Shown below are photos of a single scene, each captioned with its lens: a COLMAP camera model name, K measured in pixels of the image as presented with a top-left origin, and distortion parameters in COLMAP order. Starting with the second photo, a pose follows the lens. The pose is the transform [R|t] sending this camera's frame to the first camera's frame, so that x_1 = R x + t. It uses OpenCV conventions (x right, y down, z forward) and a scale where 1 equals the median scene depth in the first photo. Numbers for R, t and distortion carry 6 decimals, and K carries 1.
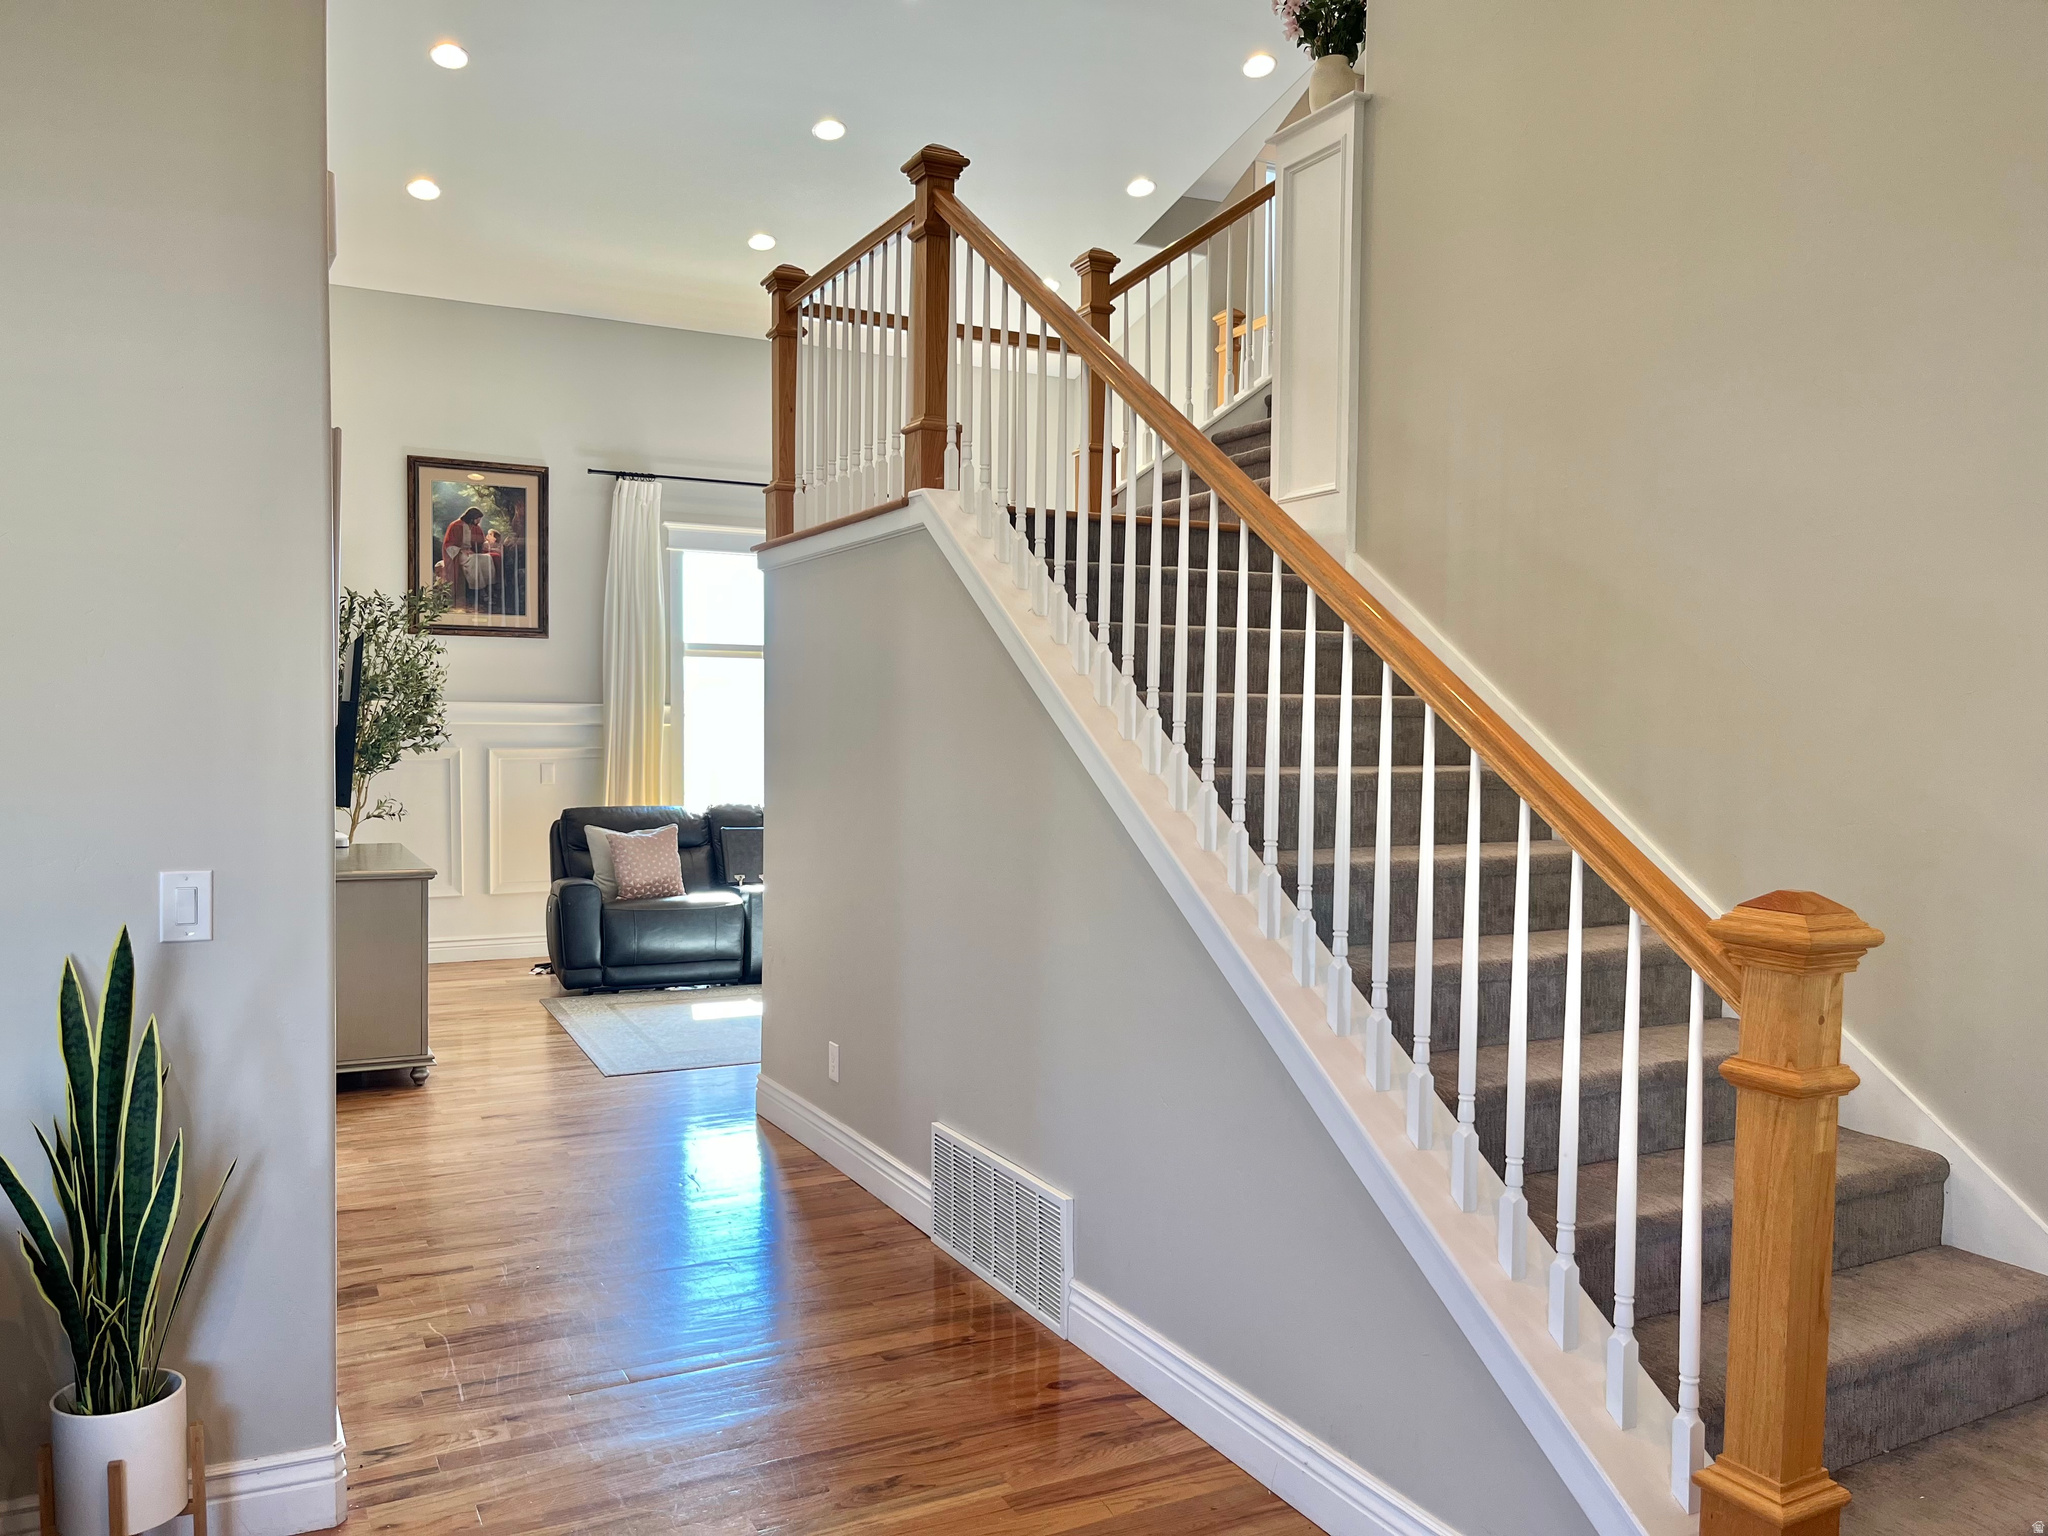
lens RADIAL K [[1538.6, 0, 1028.2], [0, 1538.6, 769.2], [0, 0, 1]] dist [0.010239, 0.001149]
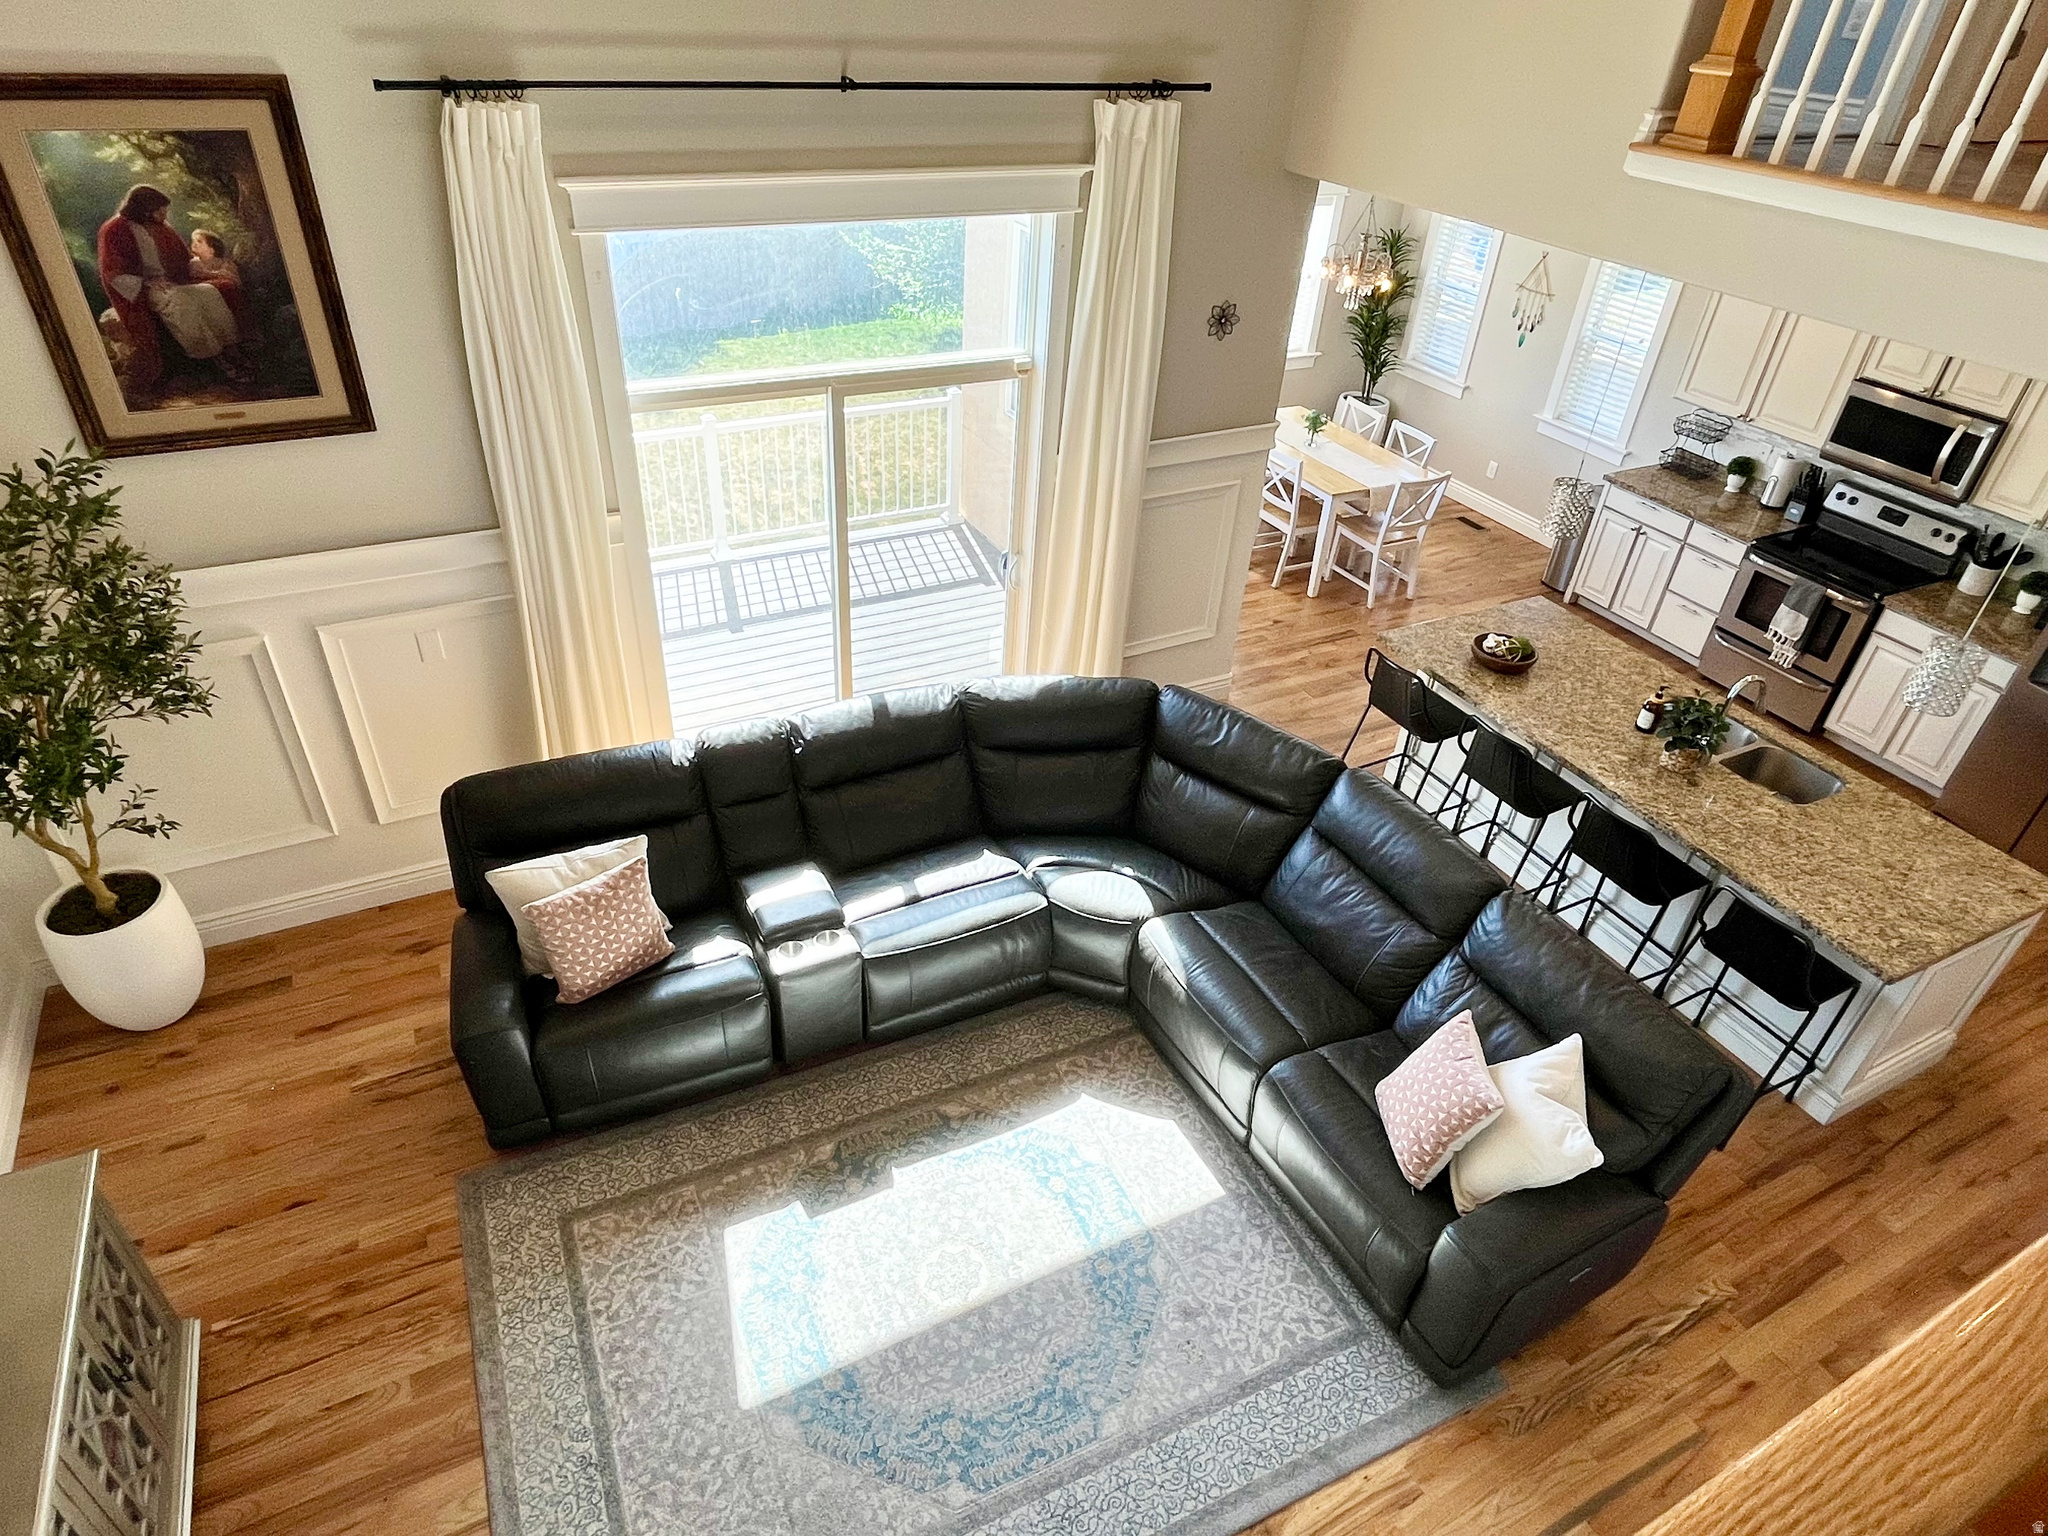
lens RADIAL K [[1182.4, 0, 1014.4], [0, 1182.4, 773.8], [0, 0, 1]] dist [-0.006933, -0.000622]
pose [[0.998631, 0.035646, 0.038288, -0.096850], [-0.050905, 0.830798, 0.554241, -0.231130], [-0.012053, -0.555431, 0.831475, 0.586882]]
